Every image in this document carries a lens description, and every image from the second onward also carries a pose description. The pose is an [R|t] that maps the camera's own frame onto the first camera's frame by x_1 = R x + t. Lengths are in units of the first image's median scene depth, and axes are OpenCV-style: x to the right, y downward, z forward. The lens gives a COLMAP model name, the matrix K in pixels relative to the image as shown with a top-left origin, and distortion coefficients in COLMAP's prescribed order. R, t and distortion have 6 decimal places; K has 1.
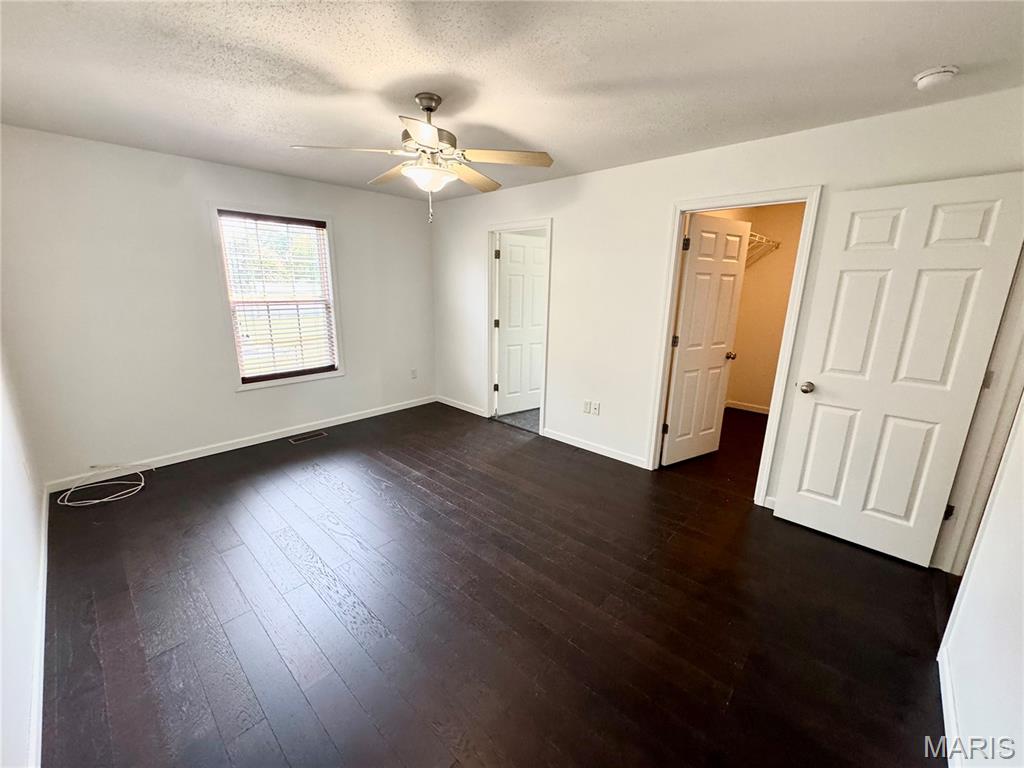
lens RADIAL K [[404.8, 0, 512.0], [0, 404.8, 384.0], [0, 0, 1]] dist [0.000338, -0.000082]
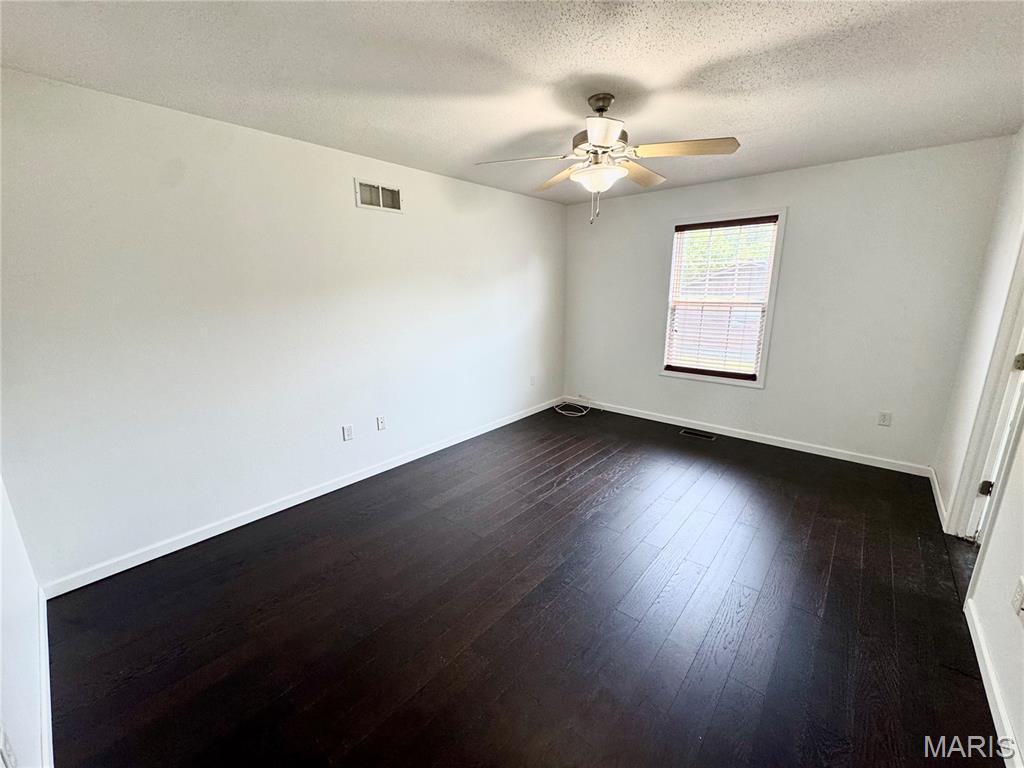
lens RADIAL K [[404.8, 0, 512.0], [0, 404.8, 384.0], [0, 0, 1]] dist [0.000338, -0.000082]
pose [[0.032877, 0.217743, -0.975452, 0.504627], [-0.225332, 0.952467, 0.205018, -0.105305], [0.973727, 0.213060, 0.080379, 0.471708]]
